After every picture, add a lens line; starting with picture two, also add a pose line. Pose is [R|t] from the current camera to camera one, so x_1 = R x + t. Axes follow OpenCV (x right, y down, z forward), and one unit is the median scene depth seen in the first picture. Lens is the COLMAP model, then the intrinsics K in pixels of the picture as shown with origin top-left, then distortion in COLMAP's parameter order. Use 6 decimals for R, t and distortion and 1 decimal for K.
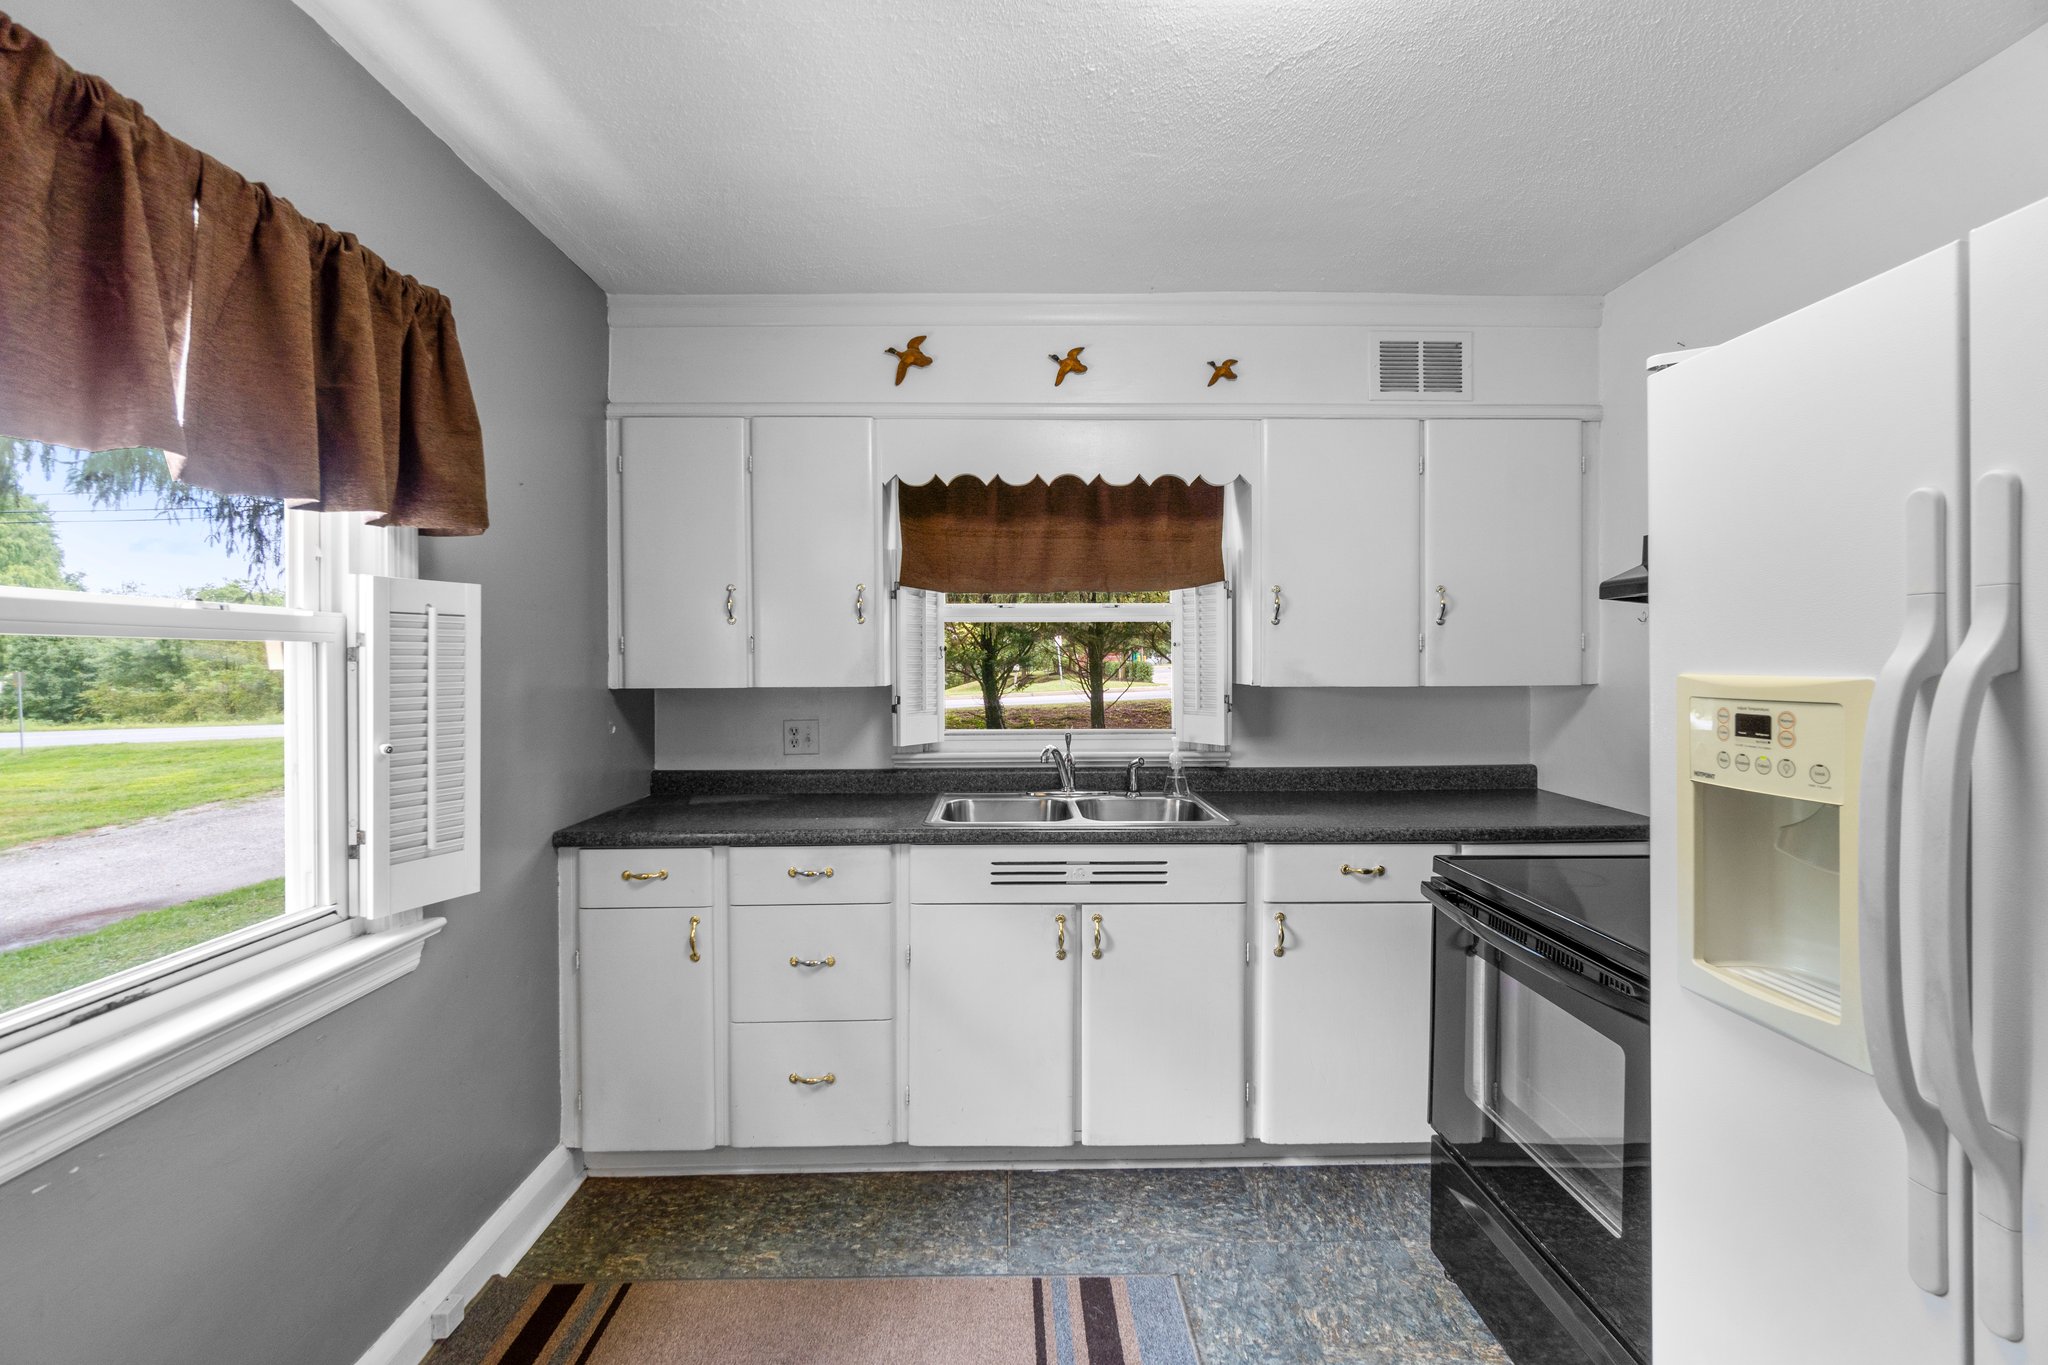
lens RADIAL K [[889.4, 0, 1023.8], [0, 889.4, 665.6], [0, 0, 1]] dist [-0.000413, 0.000082]
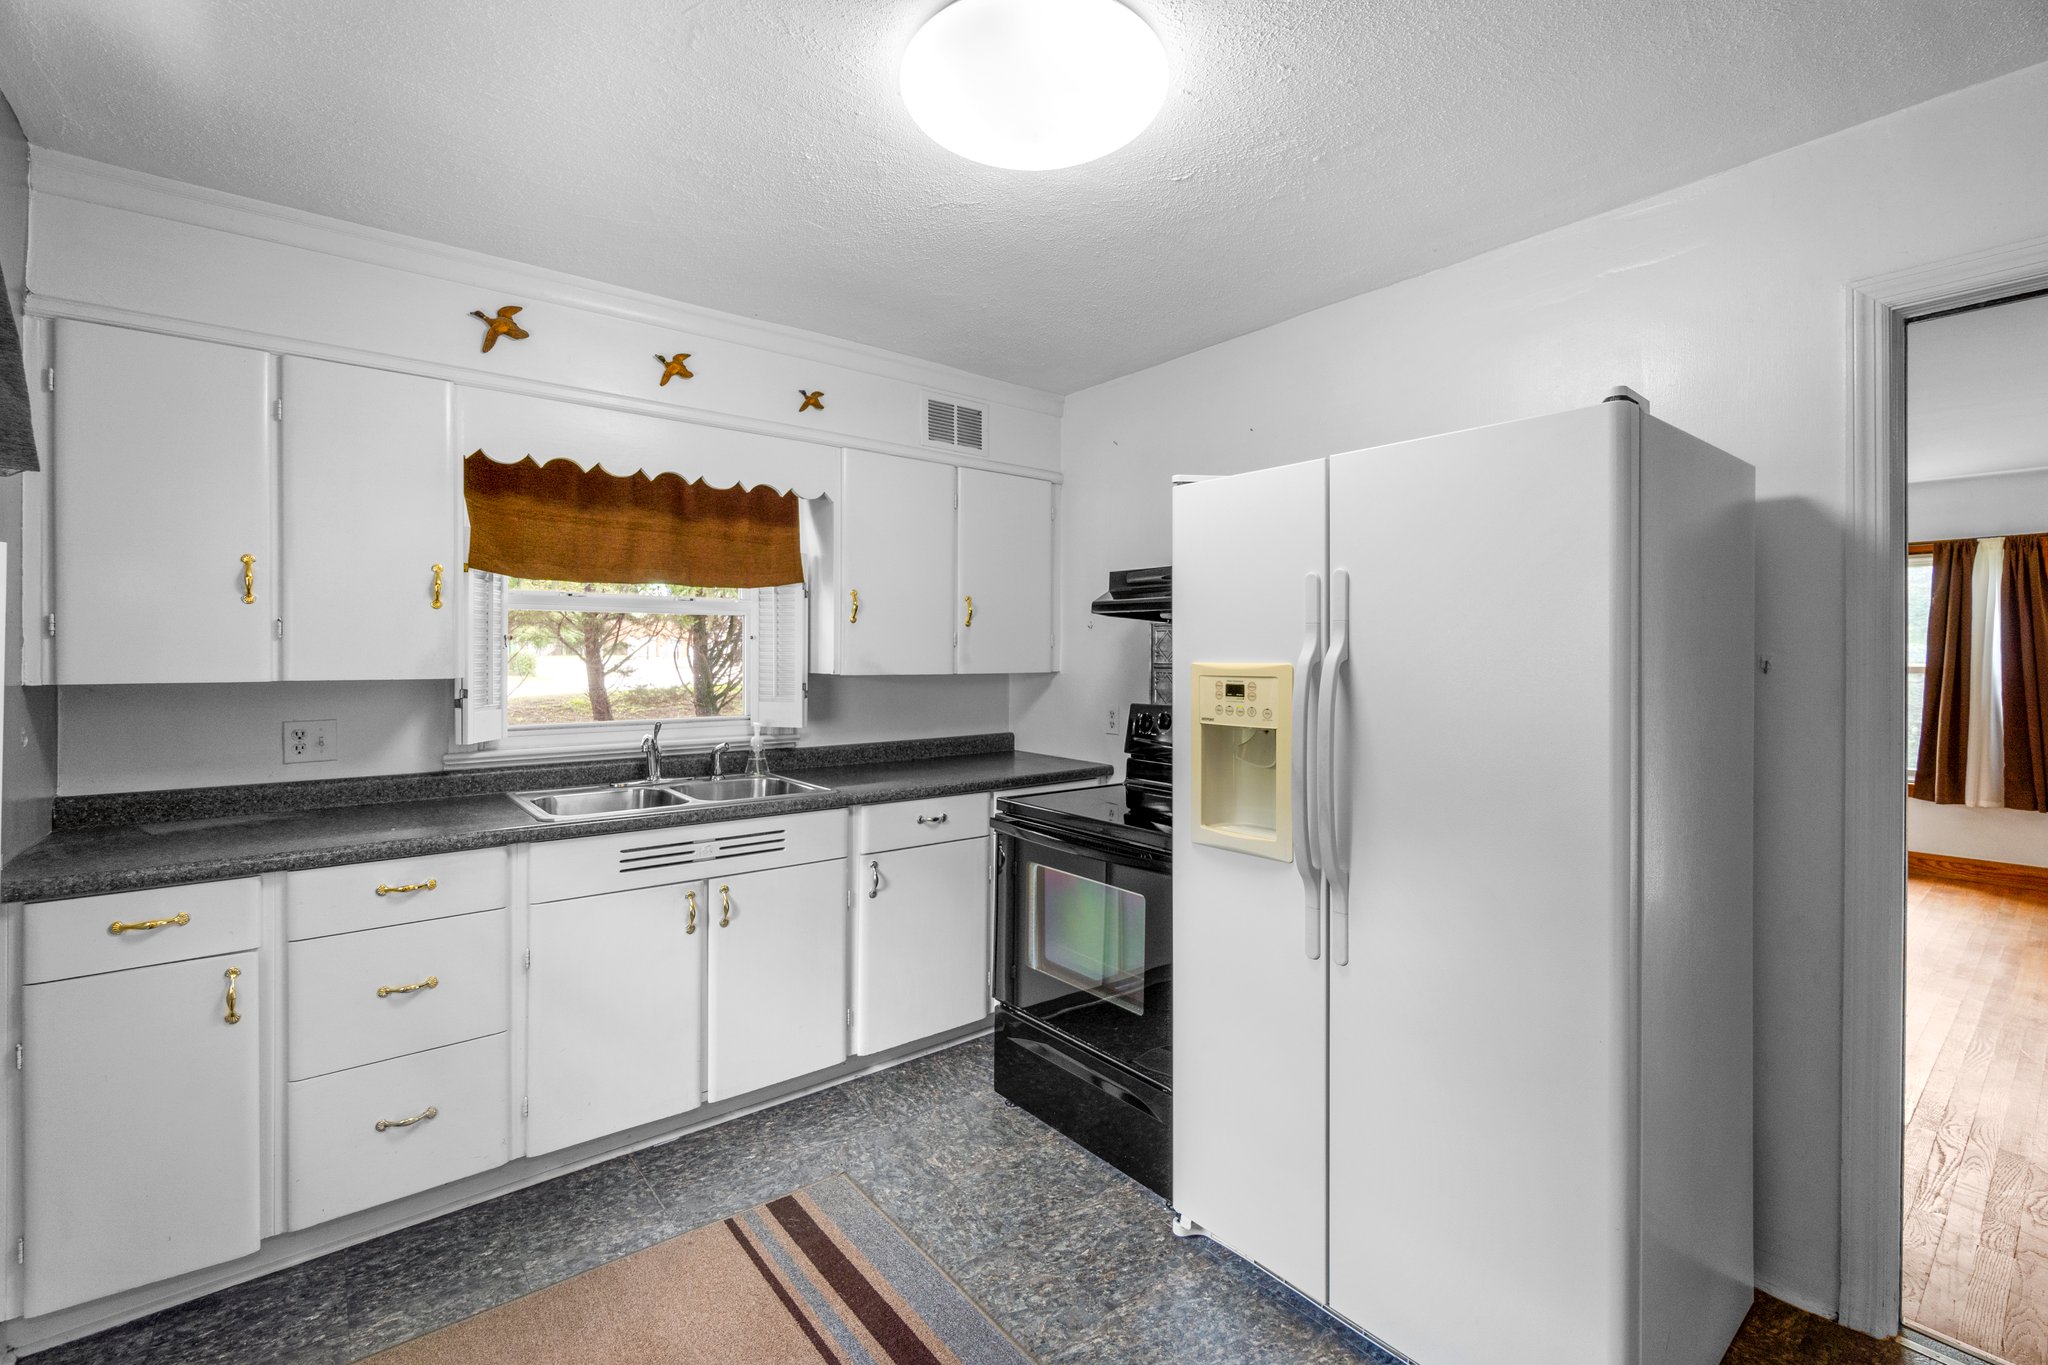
lens RADIAL K [[891.3, 0, 1029.3], [0, 891.3, 650.6], [0, 0, 1]] dist [0.000495, 0.000428]
pose [[0.786935, 0.008378, 0.616979, -0.295203], [-0.003181, 0.999950, -0.009521, 0.001917], [-0.617027, 0.005530, 0.786922, -0.086352]]
